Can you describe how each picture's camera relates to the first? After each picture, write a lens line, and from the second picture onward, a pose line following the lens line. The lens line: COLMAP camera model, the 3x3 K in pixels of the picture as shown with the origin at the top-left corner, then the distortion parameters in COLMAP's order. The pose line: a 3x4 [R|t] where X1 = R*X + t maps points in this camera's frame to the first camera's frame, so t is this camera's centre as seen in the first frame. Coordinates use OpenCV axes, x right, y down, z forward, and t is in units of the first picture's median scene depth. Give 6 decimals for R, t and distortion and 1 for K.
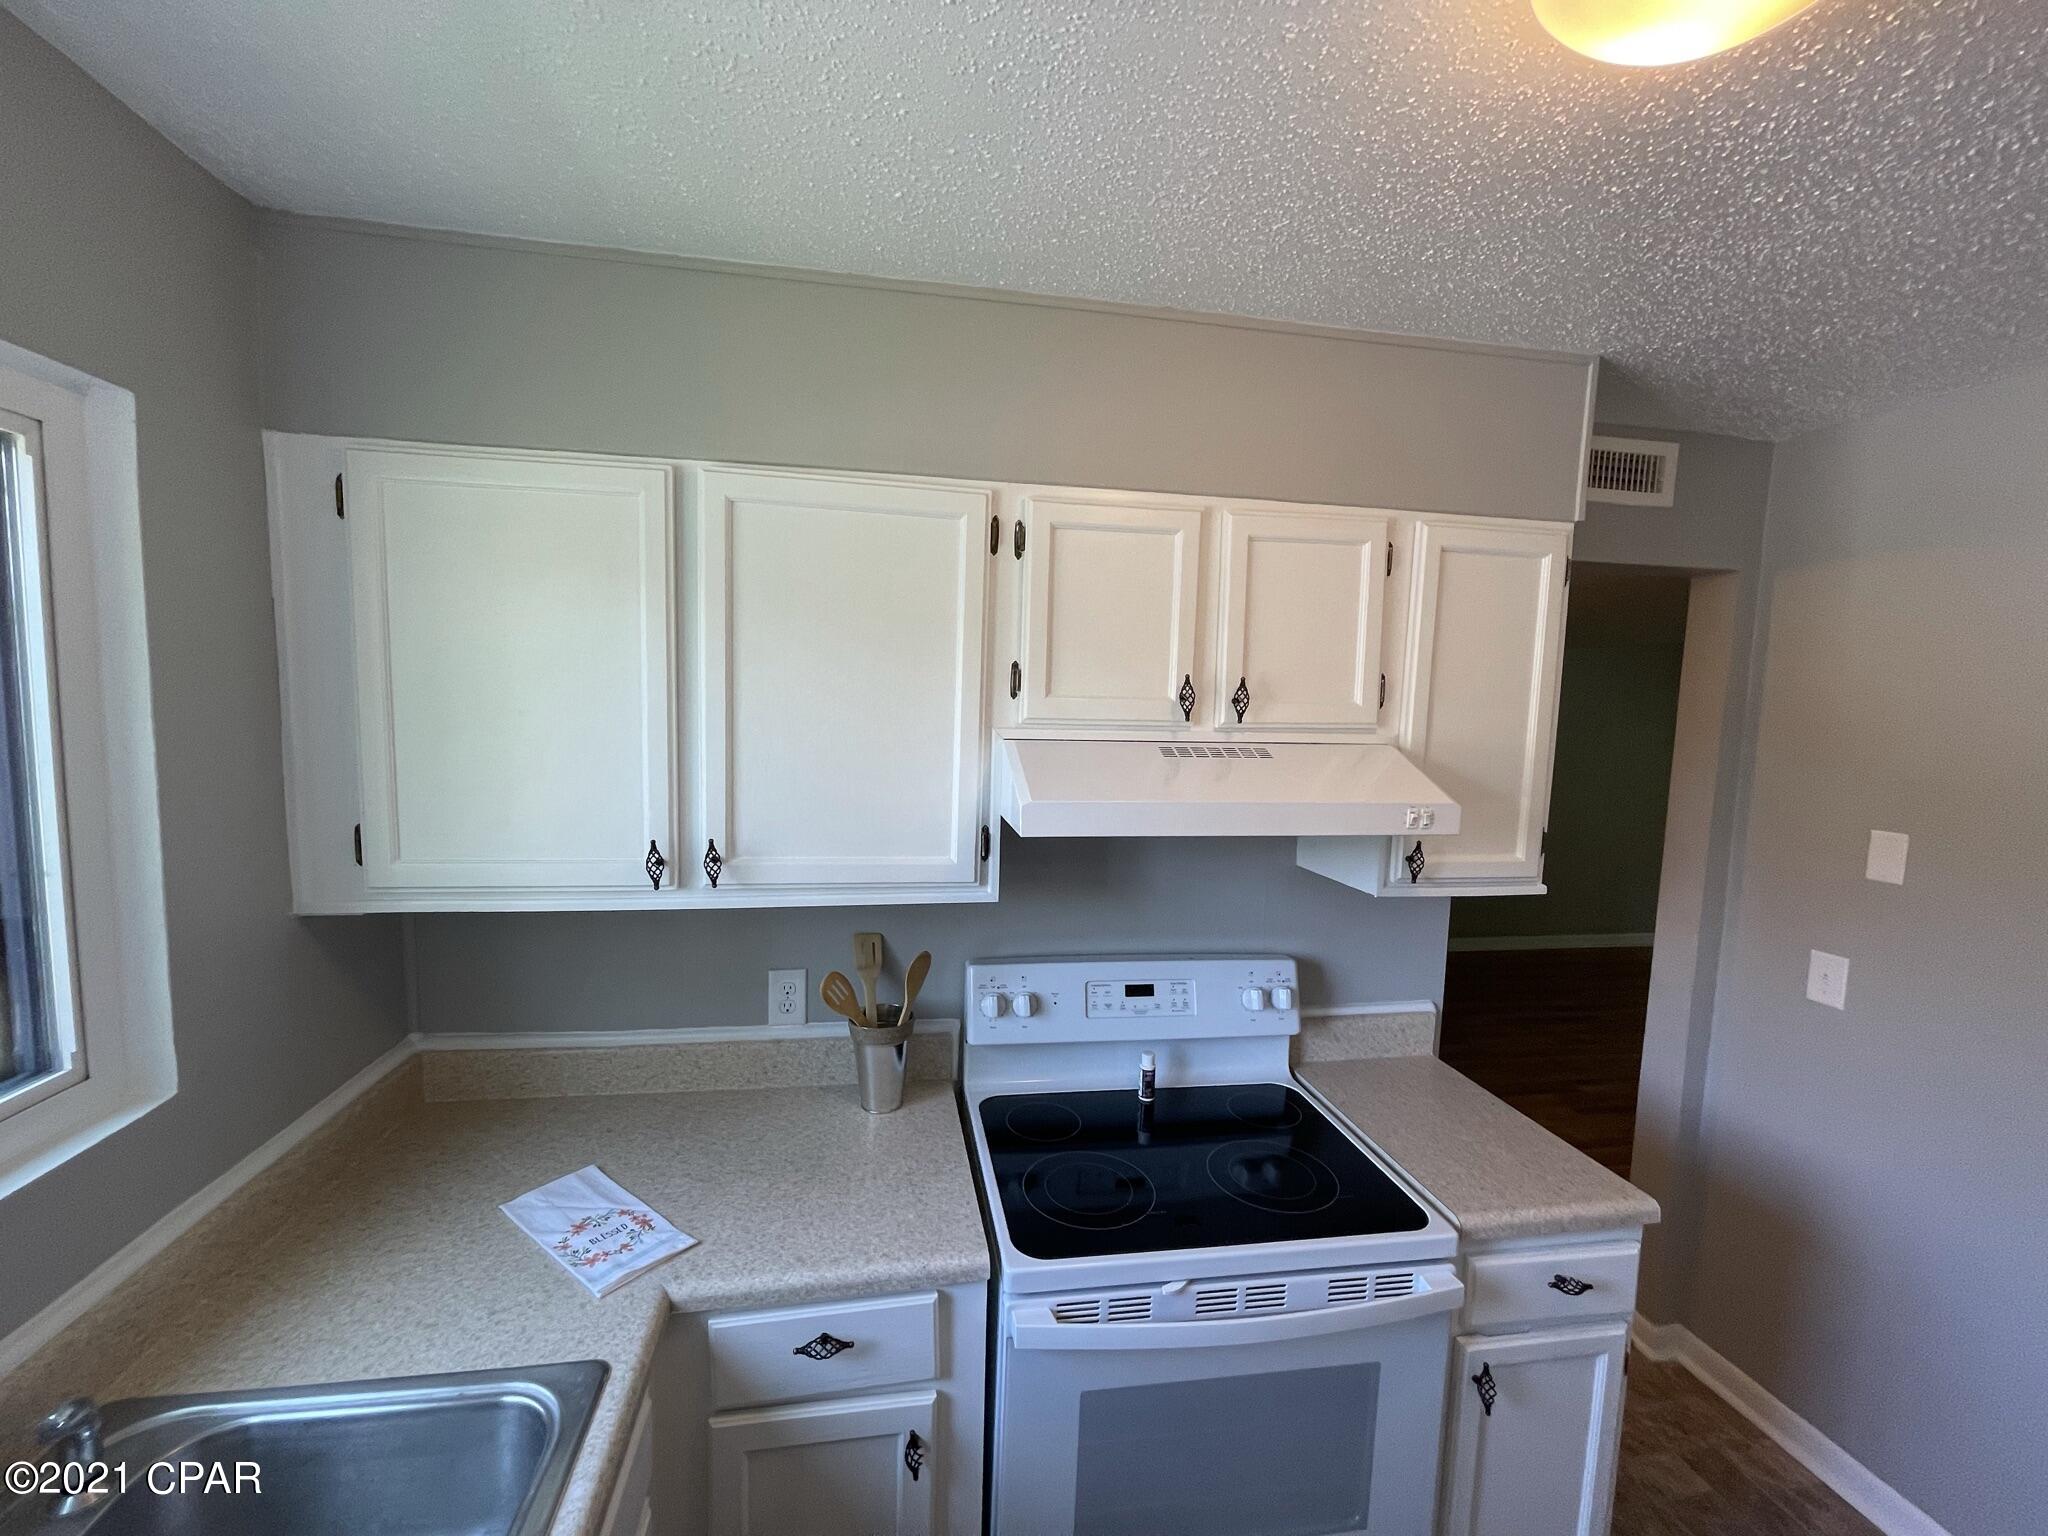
lens RADIAL K [[833.4, 0, 1015.9], [0, 833.4, 774.0], [0, 0, 1]] dist [0.000146, 0.000323]
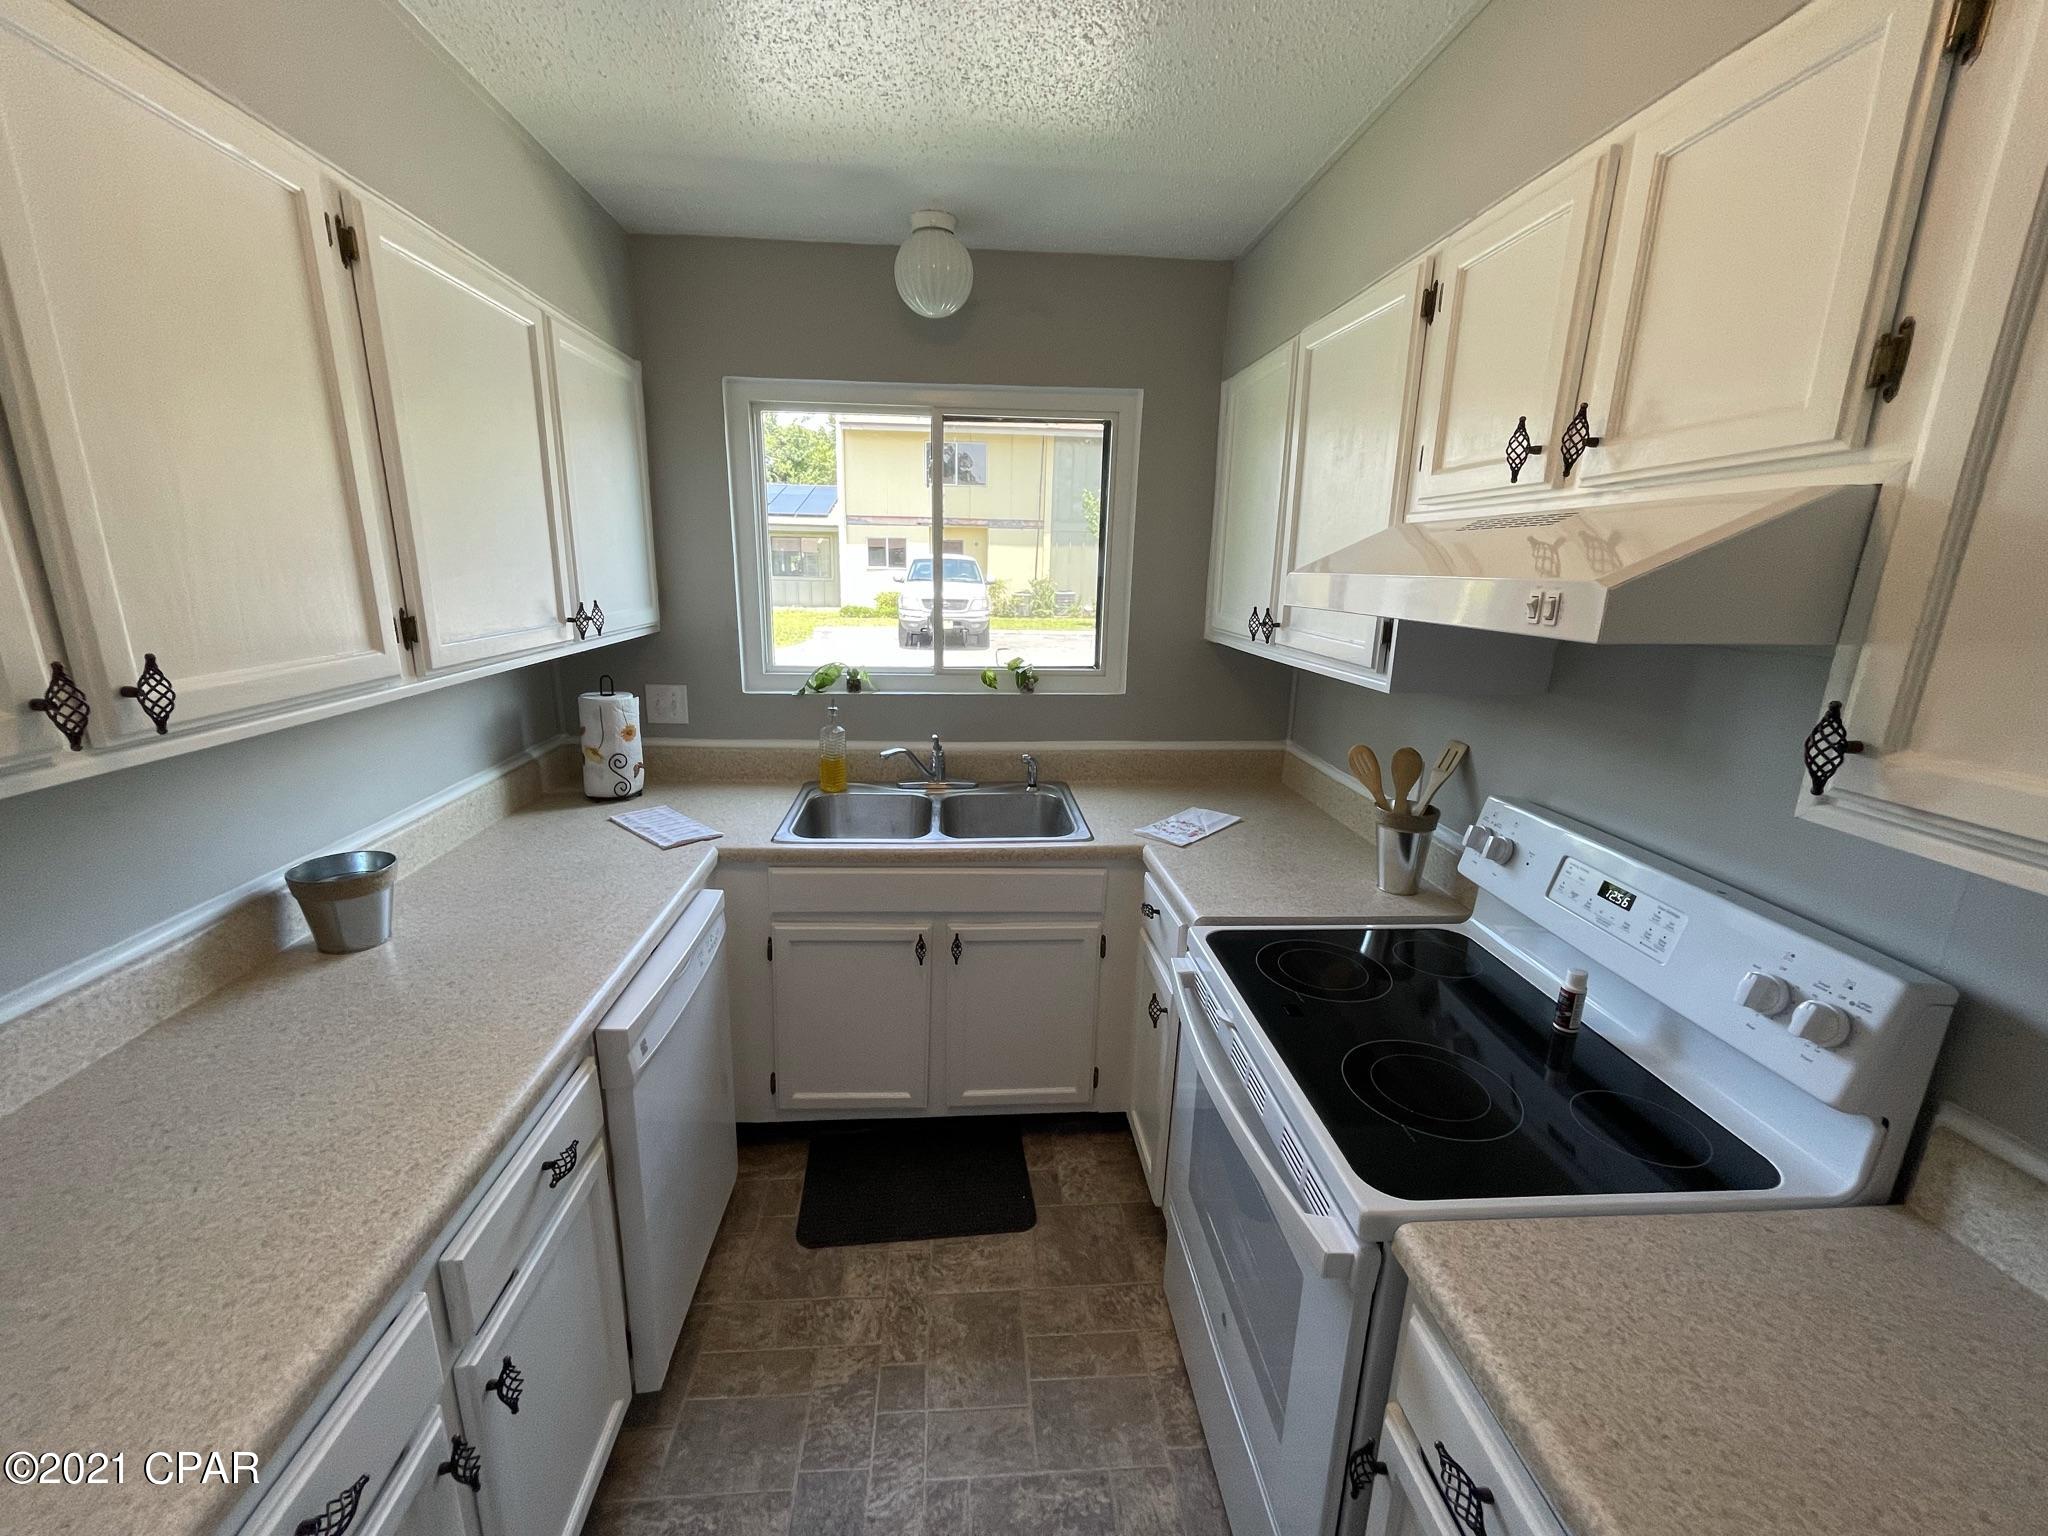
lens RADIAL K [[833.4, 0, 1015.9], [0, 833.4, 774.0], [0, 0, 1]] dist [0.000146, 0.000323]
pose [[-0.092580, 0.216344, -0.971918, 1.075549], [-0.116367, 0.967070, 0.226350, 0.076527], [0.988882, 0.134054, -0.064356, 0.667500]]
